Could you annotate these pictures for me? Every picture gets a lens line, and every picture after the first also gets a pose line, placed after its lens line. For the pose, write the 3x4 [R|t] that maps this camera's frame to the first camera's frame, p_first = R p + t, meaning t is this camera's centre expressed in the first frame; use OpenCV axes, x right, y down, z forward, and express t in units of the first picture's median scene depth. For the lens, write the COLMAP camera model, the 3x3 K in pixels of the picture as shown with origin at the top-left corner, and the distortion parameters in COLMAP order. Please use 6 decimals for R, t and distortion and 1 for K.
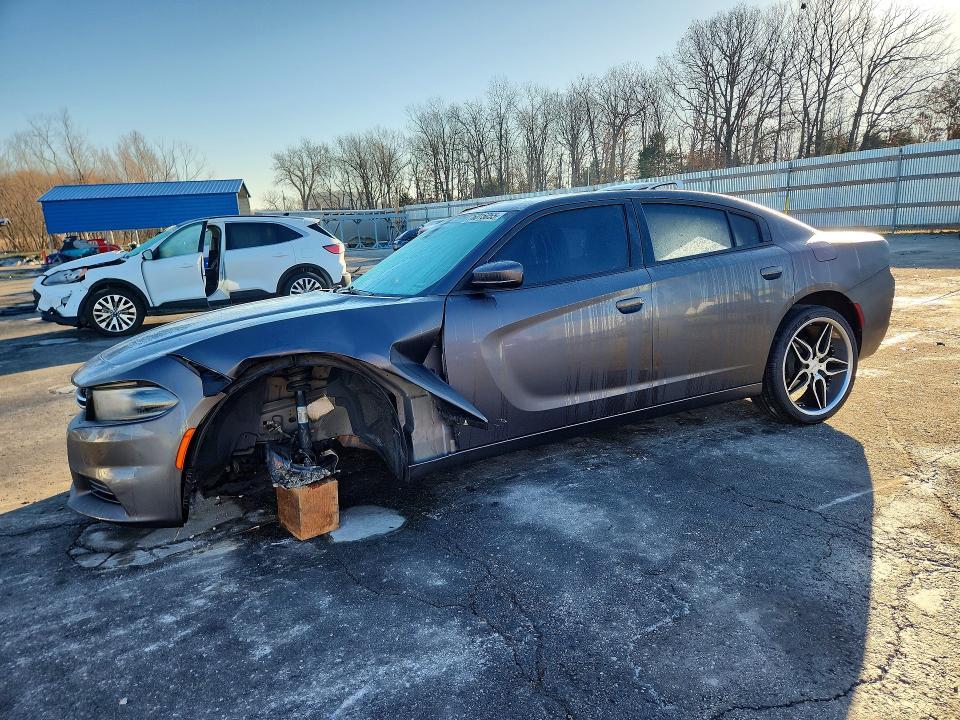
lens RADIAL K [[646.1, 0, 486.9], [0, 646.1, 358.1], [0, 0, 1]] dist [0.071185, -0.054063]
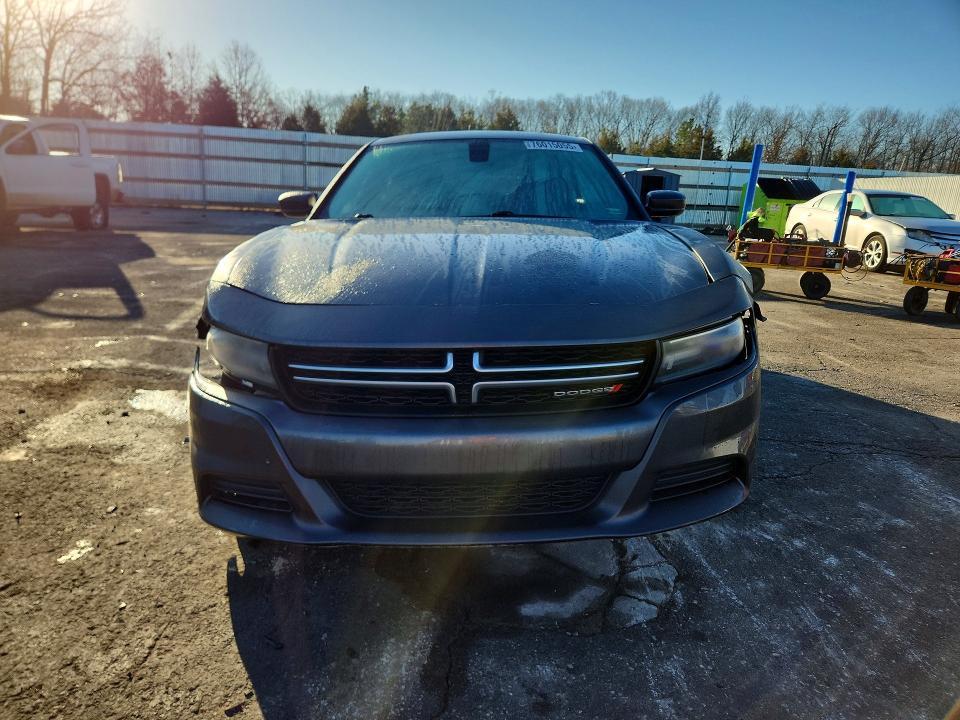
lens RADIAL K [[646.1, 0, 486.9], [0, 646.1, 358.1], [0, 0, 1]] dist [0.071185, -0.054063]
pose [[0.431000, -0.146181, 0.890433, -0.186406], [0.118493, 0.987414, 0.104748, -0.003649], [-0.894538, 0.060364, 0.442897, 0.129517]]
